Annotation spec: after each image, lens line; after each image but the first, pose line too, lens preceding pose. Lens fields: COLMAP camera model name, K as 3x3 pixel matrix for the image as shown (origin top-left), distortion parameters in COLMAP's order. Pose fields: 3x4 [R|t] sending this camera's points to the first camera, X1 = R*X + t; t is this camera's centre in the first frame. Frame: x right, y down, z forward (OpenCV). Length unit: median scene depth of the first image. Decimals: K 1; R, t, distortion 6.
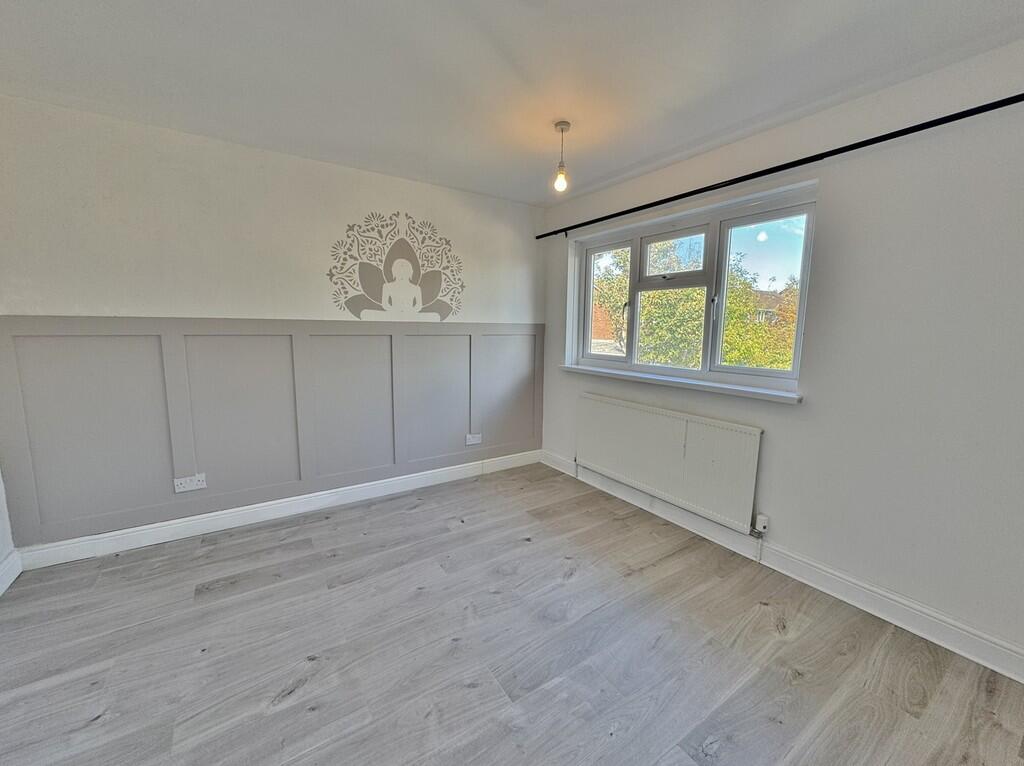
lens RADIAL K [[408.8, 0, 514.2], [0, 408.8, 385.1], [0, 0, 1]] dist [-0.006383, 0.000848]
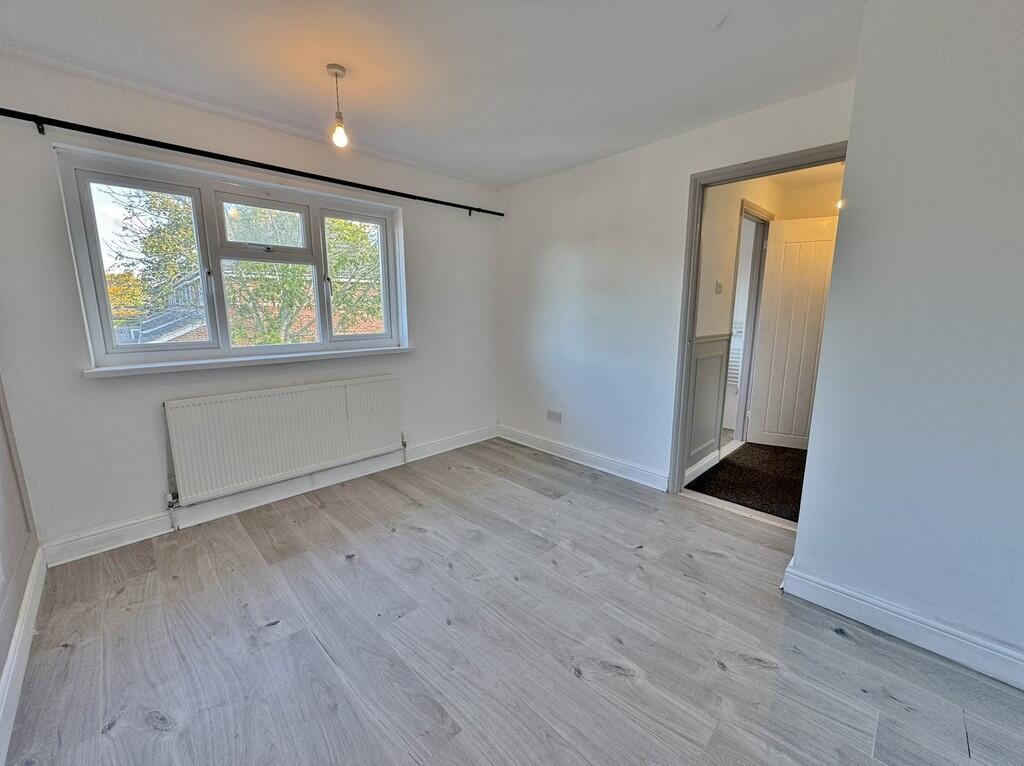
lens RADIAL K [[408.8, 0, 512.2], [0, 408.8, 381.0], [0, 0, 1]] dist [-0.006383, 0.000848]
pose [[-0.187250, -0.187717, 0.964209, -0.787997], [0.139401, 0.966559, 0.215246, -0.109375], [-0.972371, 0.174717, -0.154820, 0.755550]]
